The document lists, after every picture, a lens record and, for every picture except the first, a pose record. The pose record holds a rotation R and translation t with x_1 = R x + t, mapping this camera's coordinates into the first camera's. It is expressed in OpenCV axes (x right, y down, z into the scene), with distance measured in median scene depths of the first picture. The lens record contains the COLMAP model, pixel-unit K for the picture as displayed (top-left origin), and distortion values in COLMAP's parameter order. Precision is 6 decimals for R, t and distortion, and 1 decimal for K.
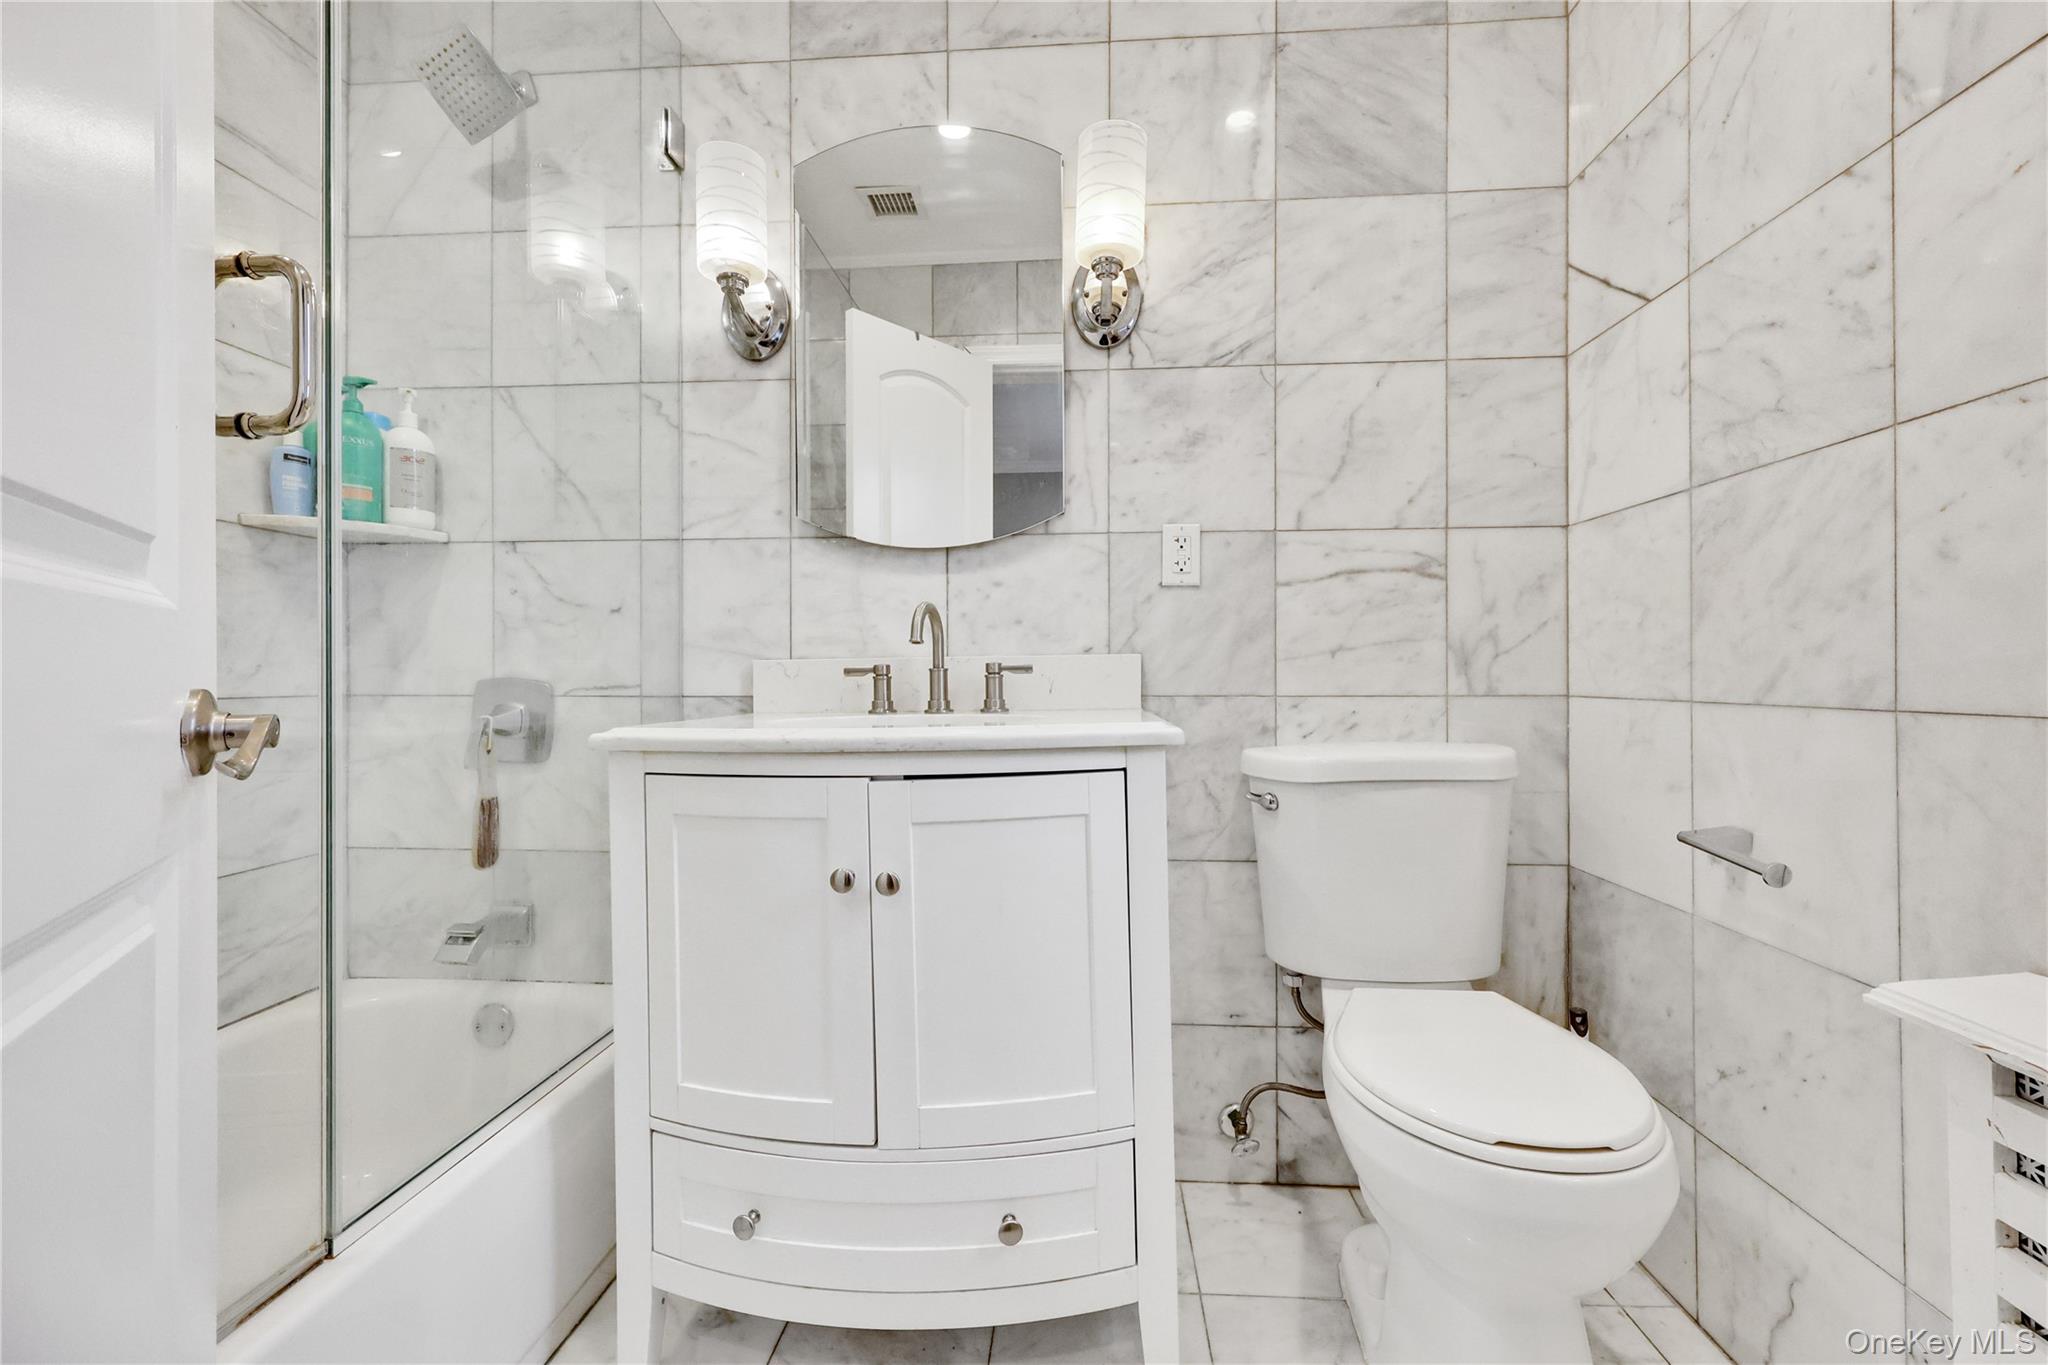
lens RADIAL K [[838.4, 0, 1027.8], [0, 838.4, 675.8], [0, 0, 1]] dist [0.000629, -0.000039]
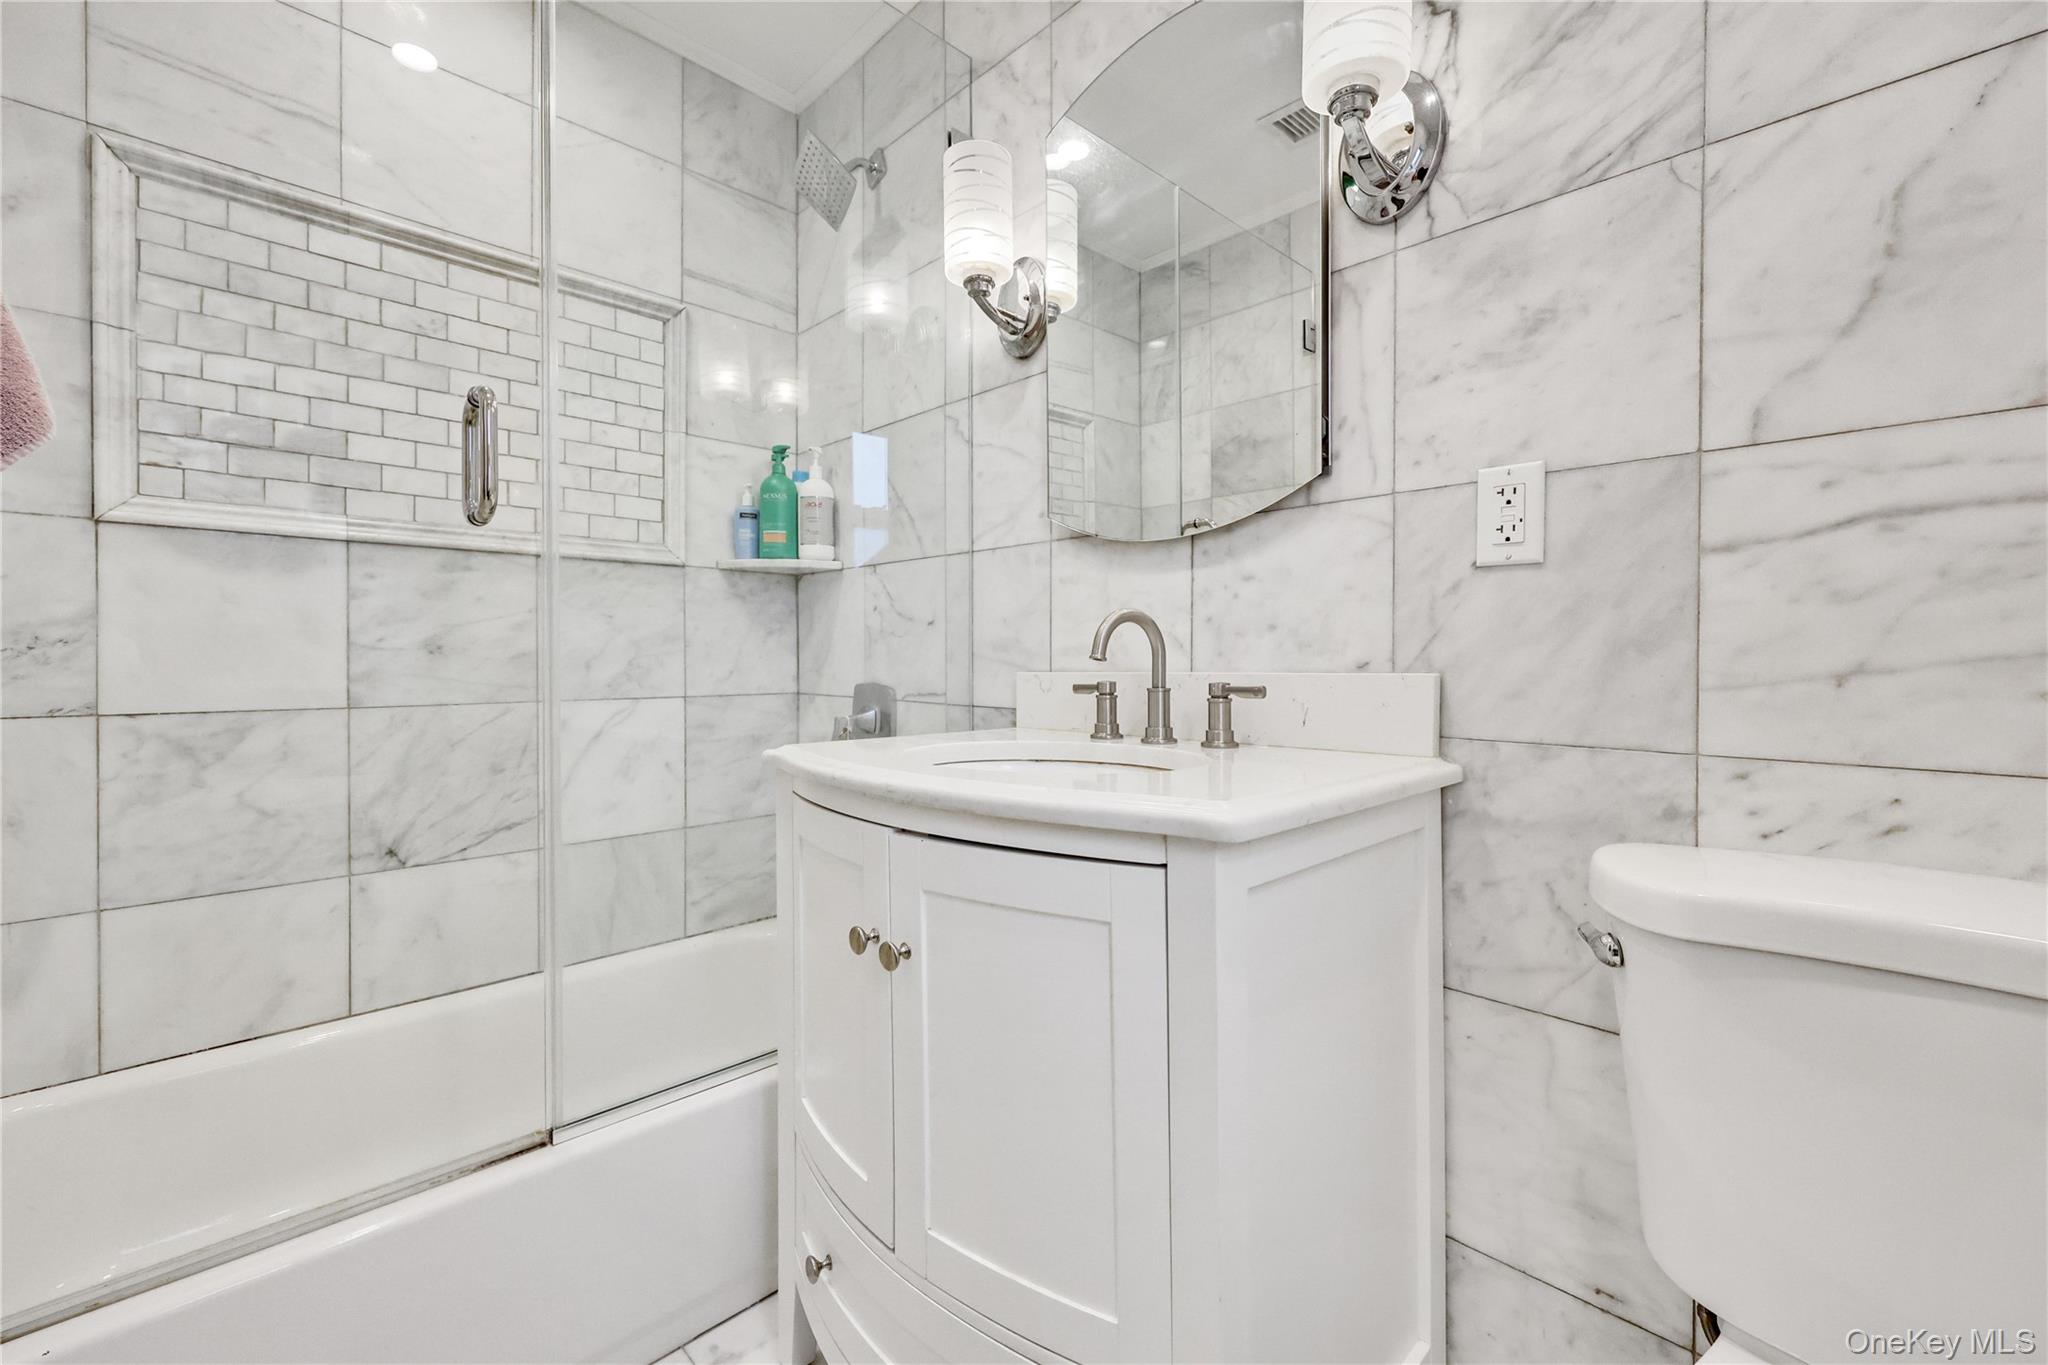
lens RADIAL K [[840.4, 0, 1023.4], [0, 840.4, 665.5], [0, 0, 1]] dist [0.000344, -0.000341]
pose [[0.746257, 0.009994, -0.665583, 0.329964], [-0.001884, 0.999915, 0.012901, -0.040055], [0.665655, -0.008374, 0.746213, 0.295269]]
